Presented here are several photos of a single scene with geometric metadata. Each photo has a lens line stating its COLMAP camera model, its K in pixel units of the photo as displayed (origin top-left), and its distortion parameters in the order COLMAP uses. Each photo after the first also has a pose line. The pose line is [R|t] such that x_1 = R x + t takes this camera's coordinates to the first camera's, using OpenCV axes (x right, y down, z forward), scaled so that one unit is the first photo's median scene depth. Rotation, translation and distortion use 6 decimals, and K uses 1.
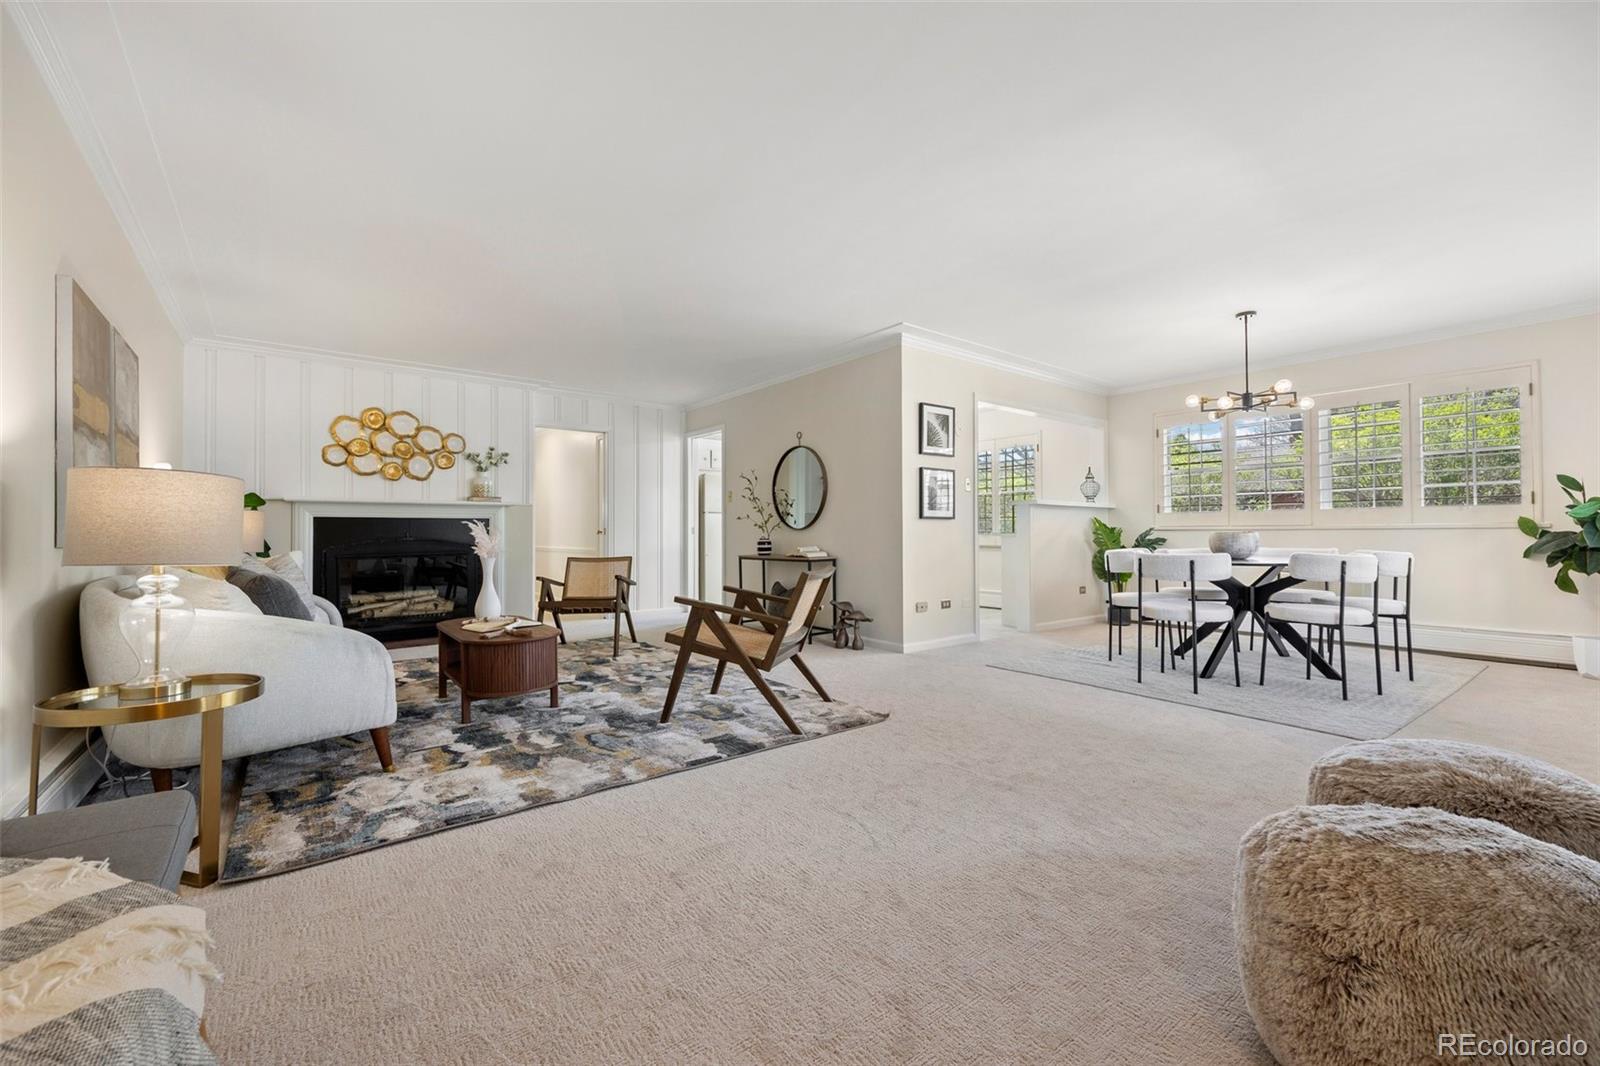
lens RADIAL K [[663.4, 0, 784.6], [0, 663.4, 528.1], [0, 0, 1]] dist [0.013865, -0.000070]
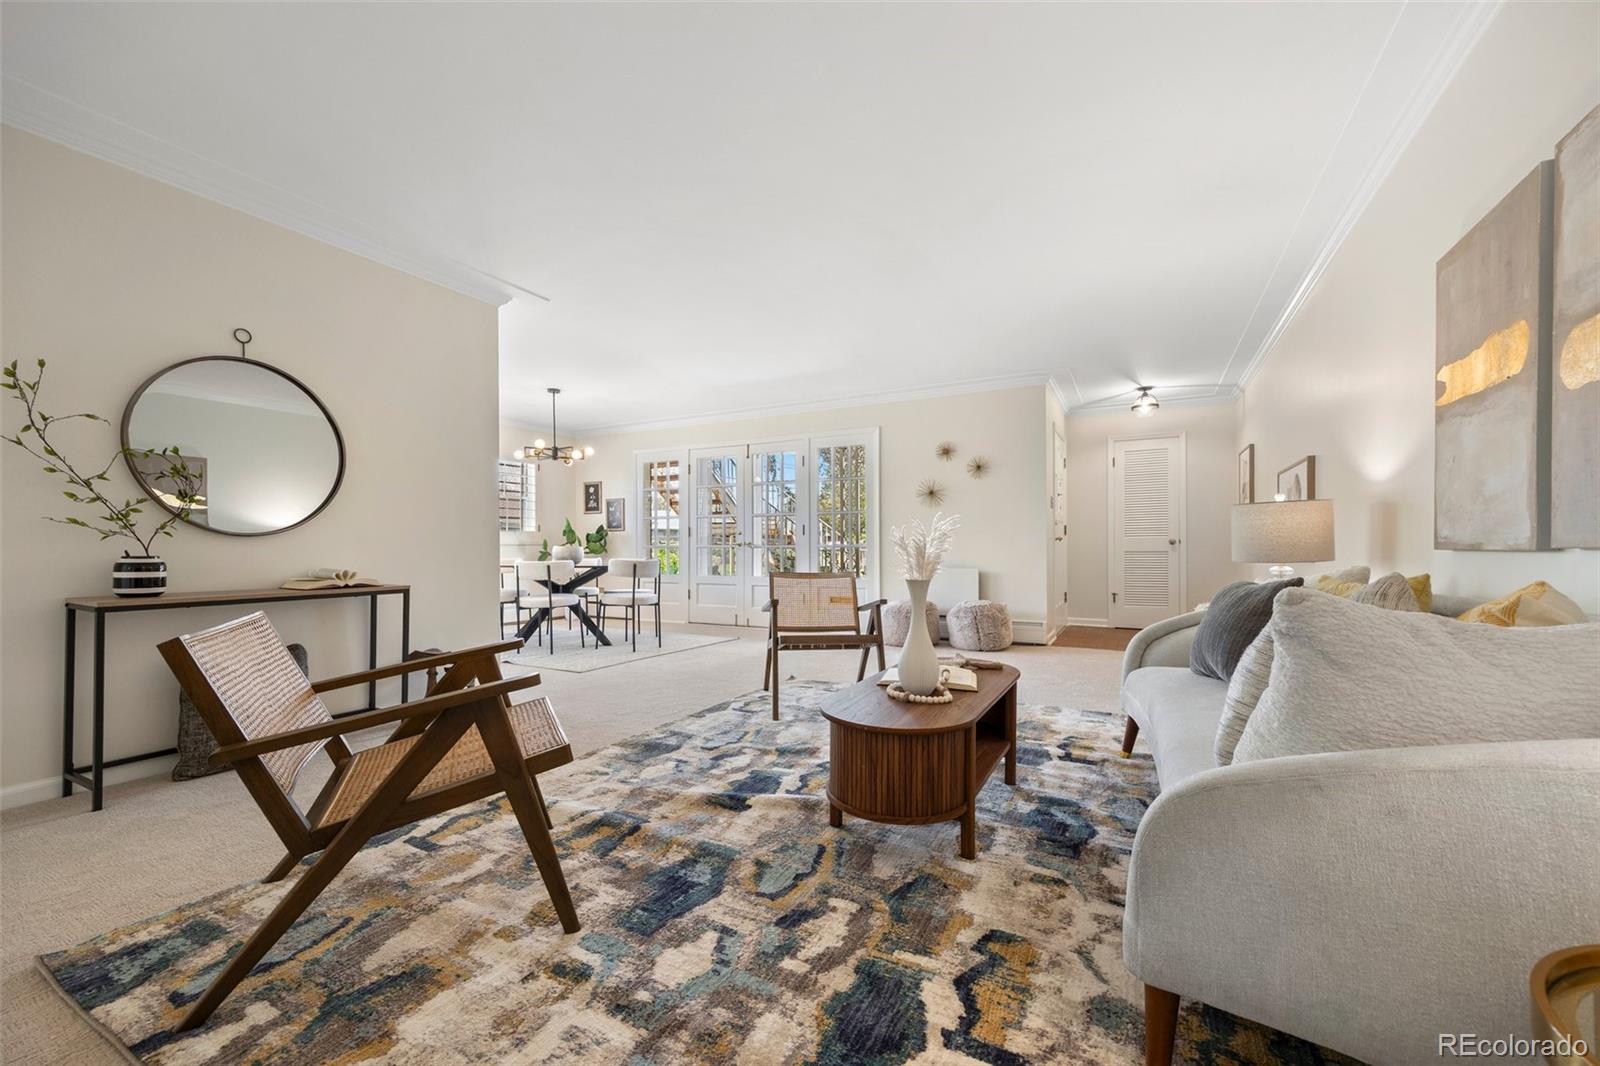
lens RADIAL K [[639.9, 0, 798.3], [0, 639.9, 549.9], [0, 0, 1]] dist [-0.000816, -0.000016]
pose [[-0.426381, -0.000490, 0.904544, -0.643933], [-0.004405, 0.999989, -0.001535, 0.011147], [-0.904533, -0.004639, -0.426378, 0.976014]]
